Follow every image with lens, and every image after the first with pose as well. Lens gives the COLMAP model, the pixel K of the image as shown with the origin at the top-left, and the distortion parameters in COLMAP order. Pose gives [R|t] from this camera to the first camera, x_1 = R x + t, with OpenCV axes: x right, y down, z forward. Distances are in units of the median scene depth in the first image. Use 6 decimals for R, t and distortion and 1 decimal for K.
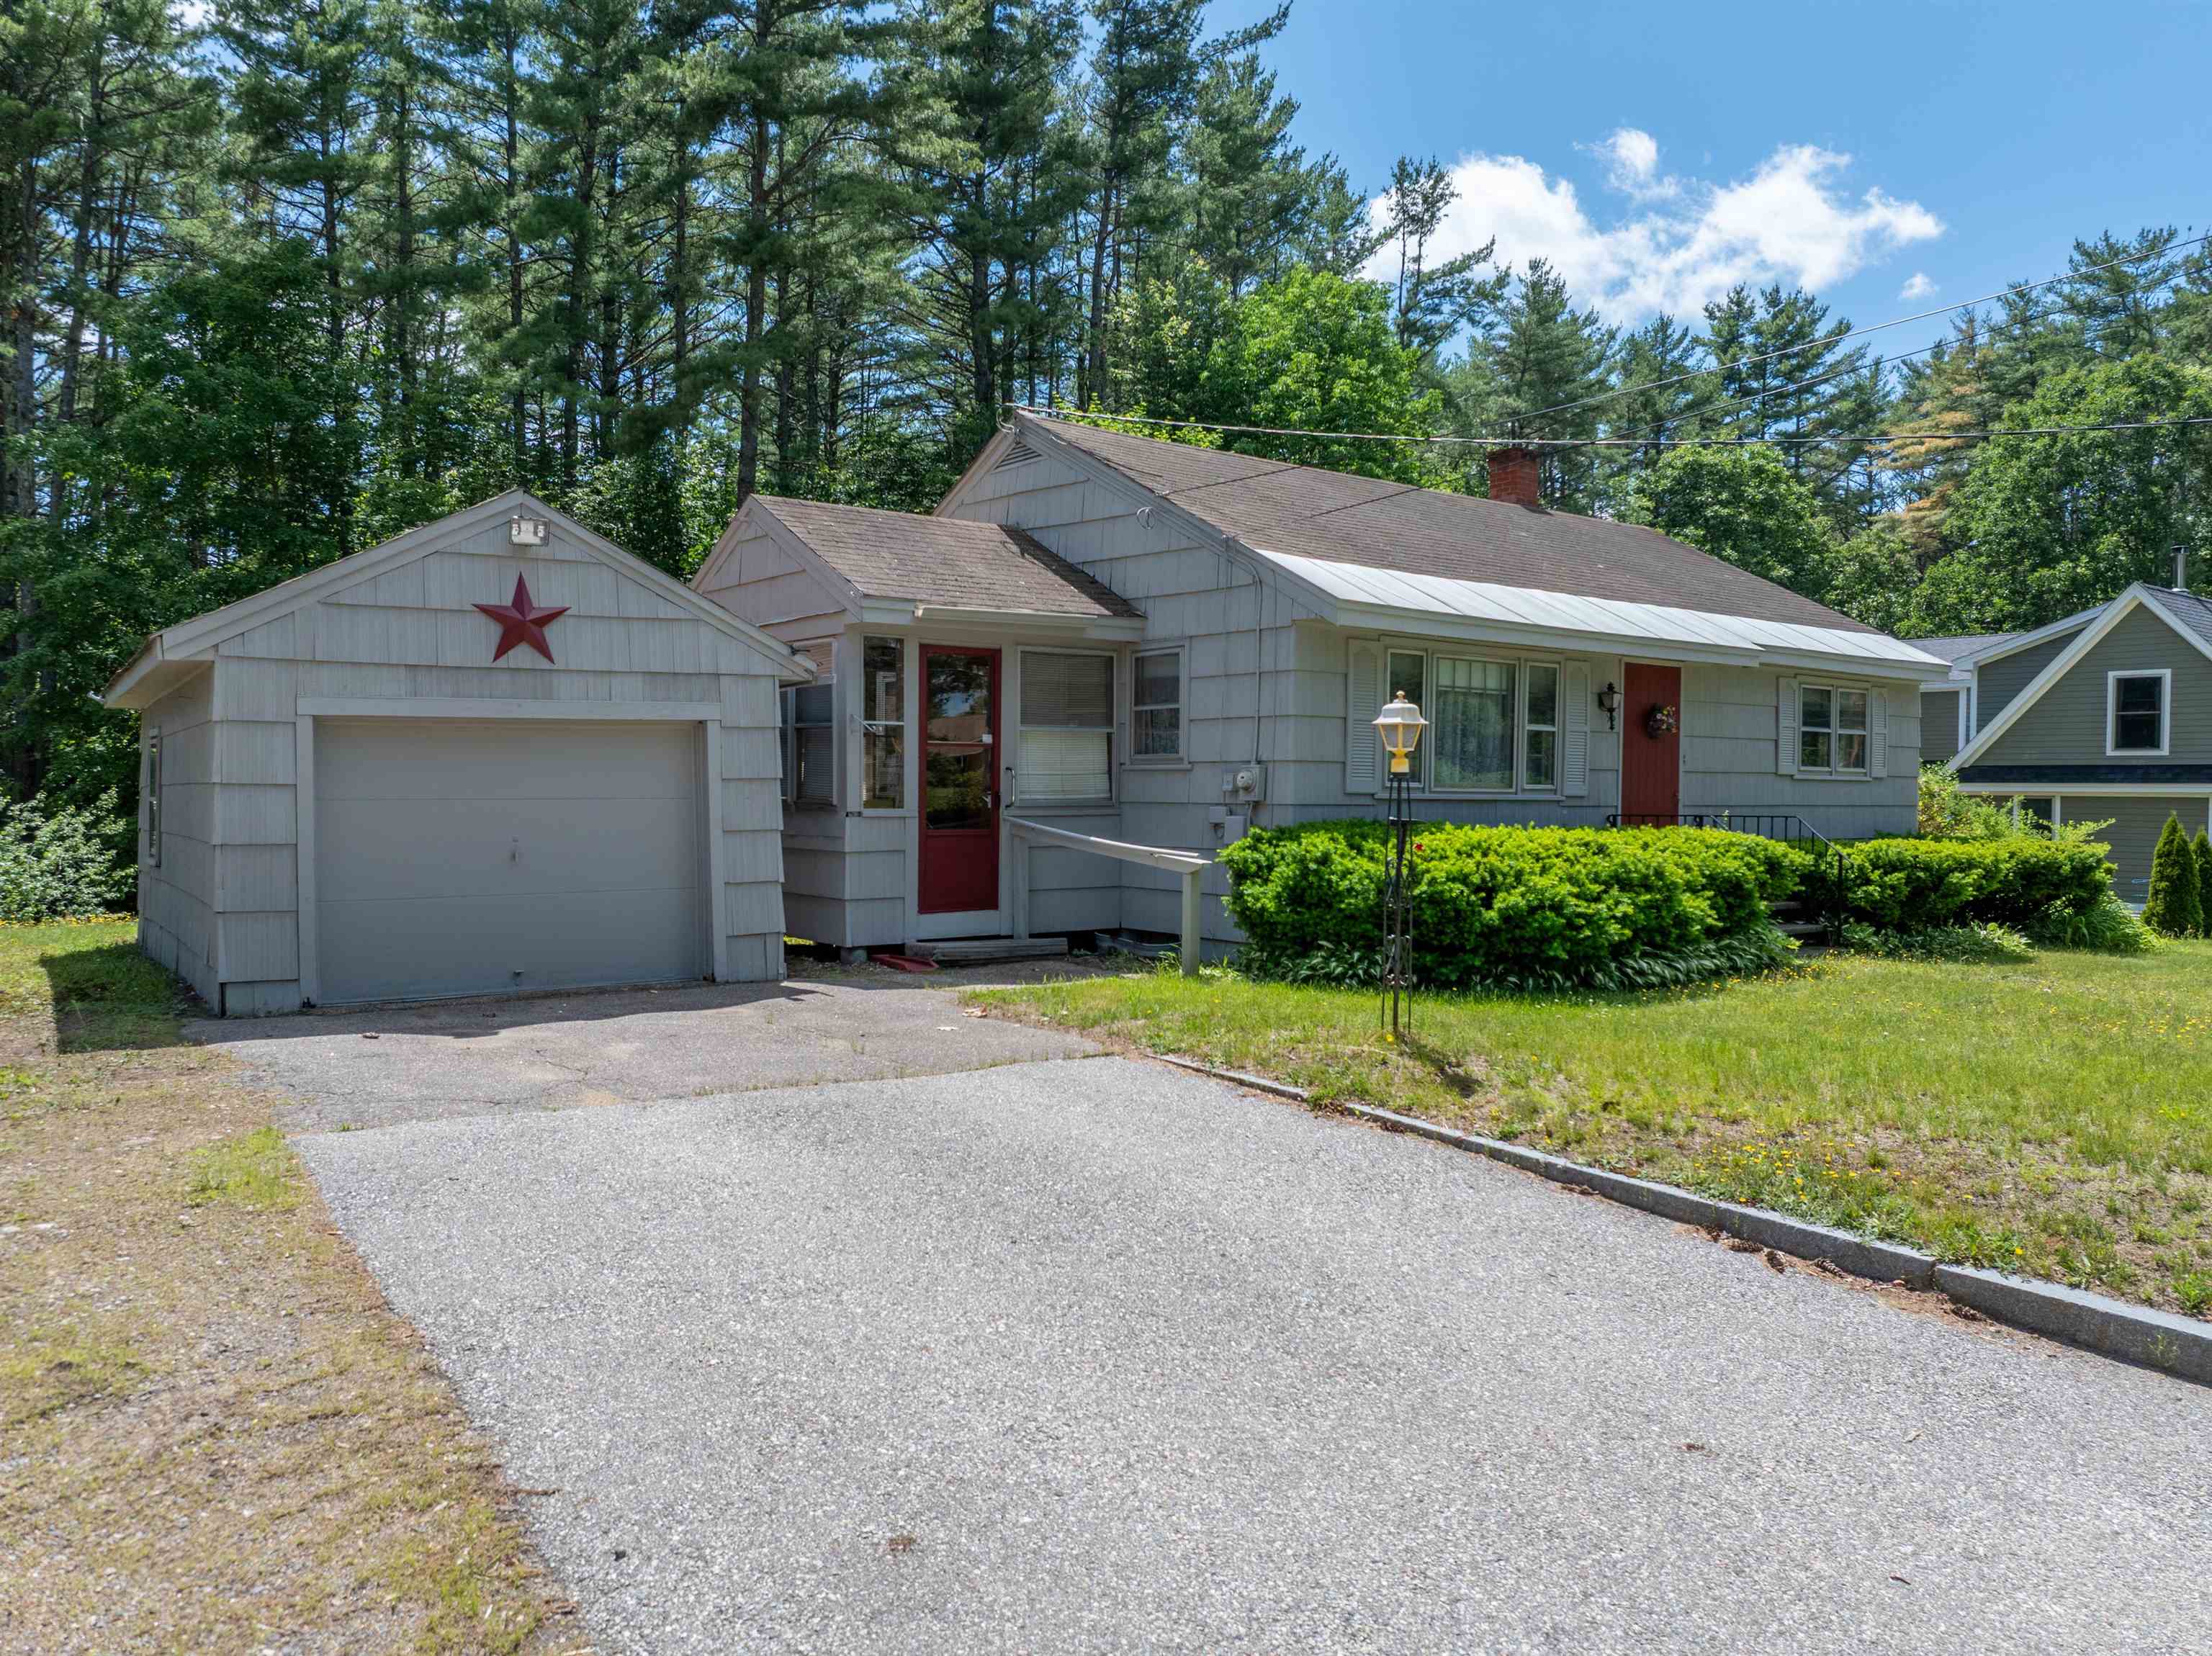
lens RADIAL K [[1559.6, 0, 1107.9], [0, 1559.6, 823.2], [0, 0, 1]] dist [-0.045894, 0.021180]
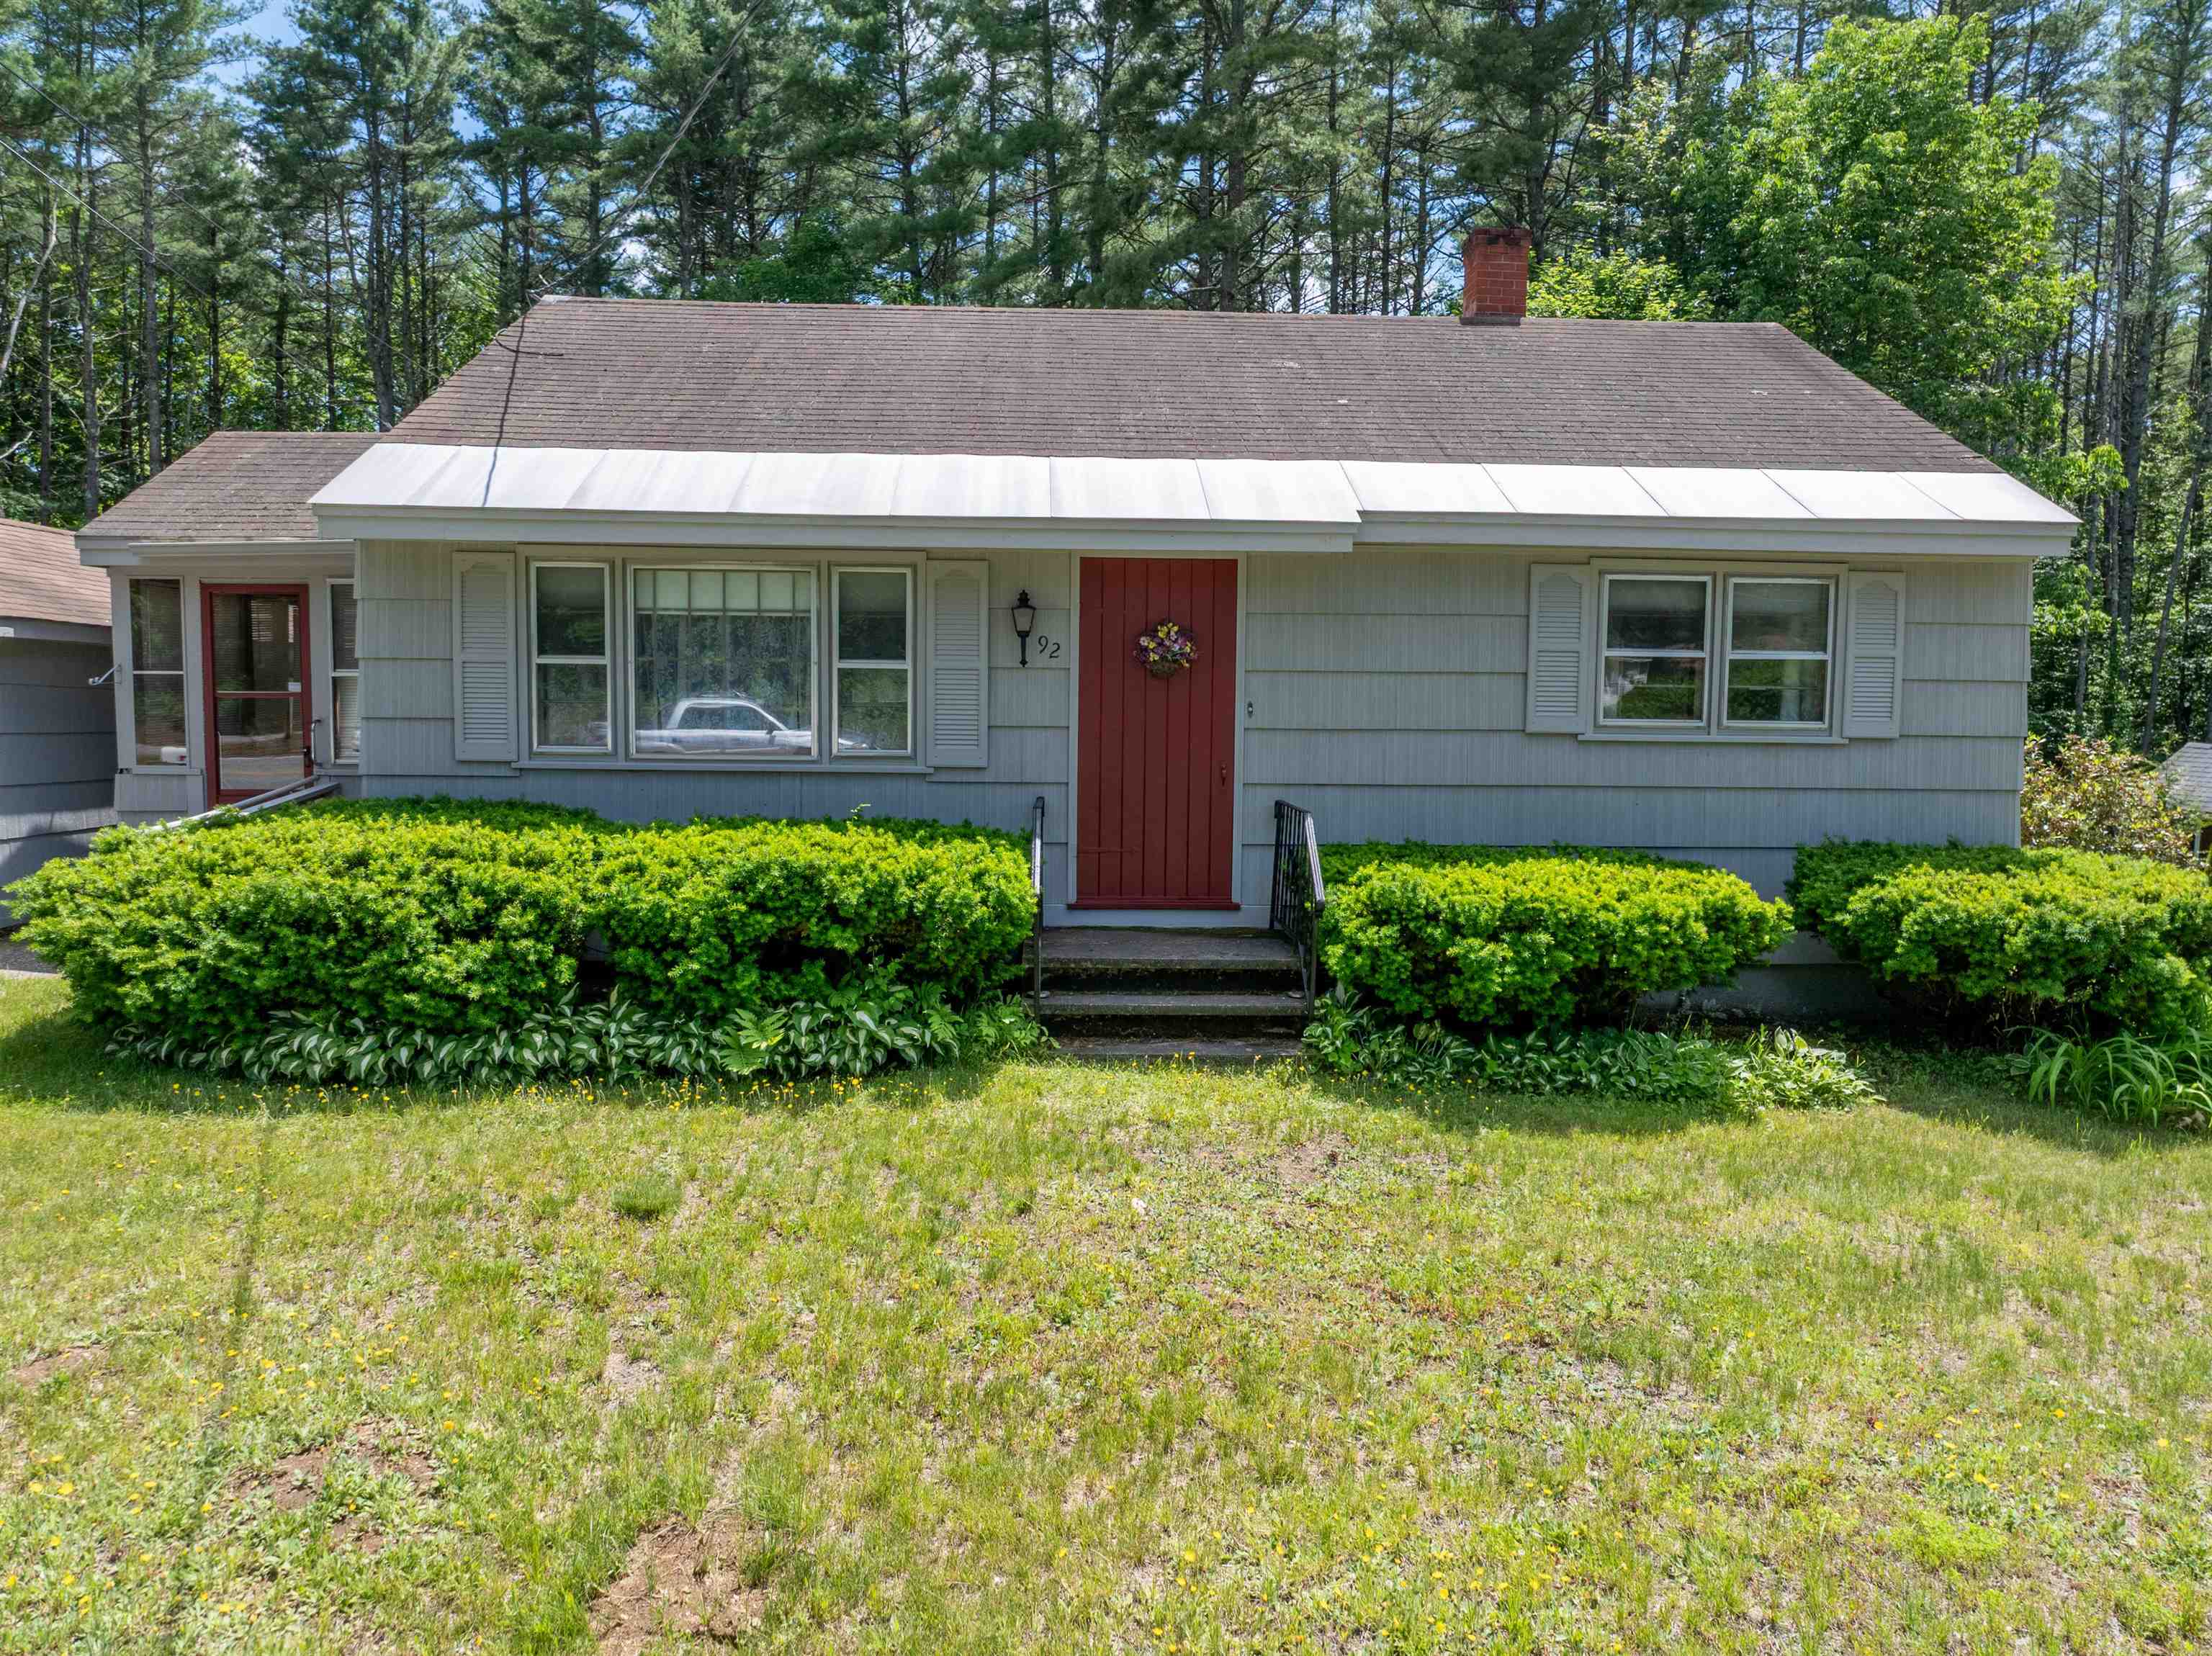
lens RADIAL K [[1559.6, 0, 1106.7], [0, 1559.6, 828.1], [0, 0, 1]] dist [-0.045894, 0.021180]
pose [[0.822689, 0.050349, -0.566257, 0.710258], [-0.017710, 0.997857, 0.062994, -0.033597], [0.568216, -0.041796, 0.821818, 0.478646]]
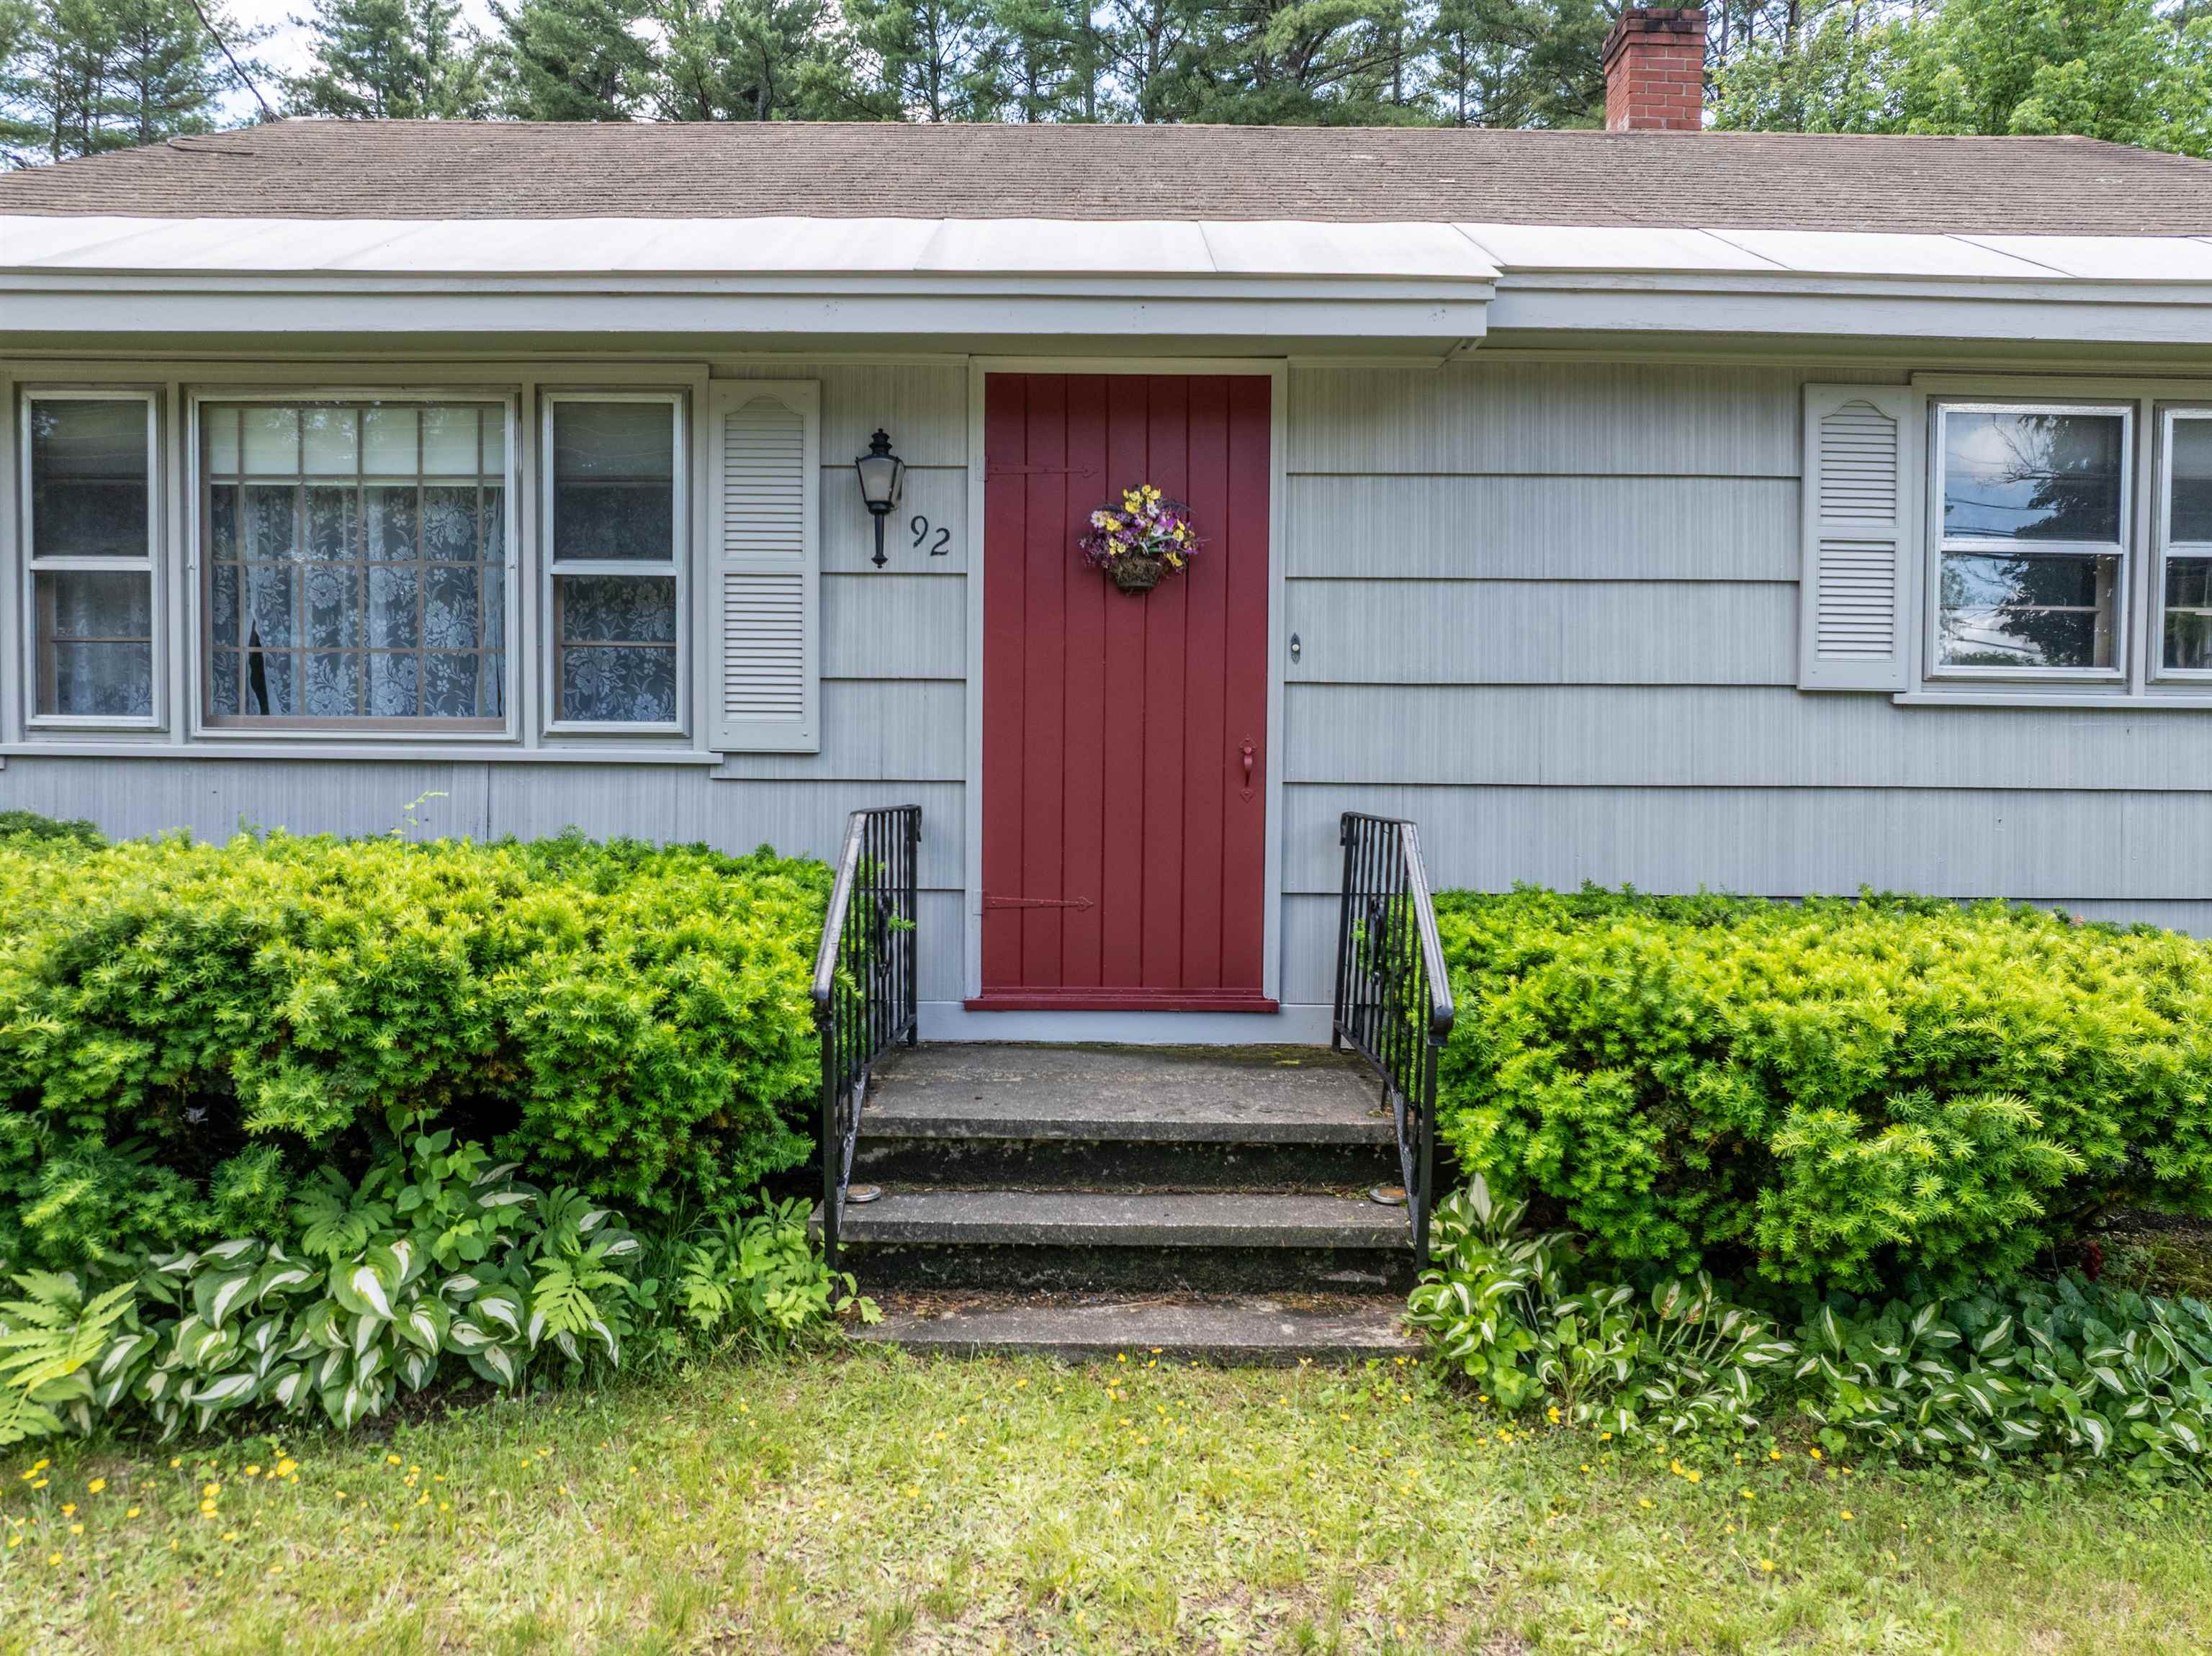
lens RADIAL K [[1559.6, 0, 1105.5], [0, 1559.6, 821.6], [0, 0, 1]] dist [-0.045894, 0.021180]
pose [[0.798401, 0.023102, -0.601683, 0.570971], [-0.017049, 0.999730, 0.015762, -0.008086], [0.601885, -0.002327, 0.798579, 0.735817]]
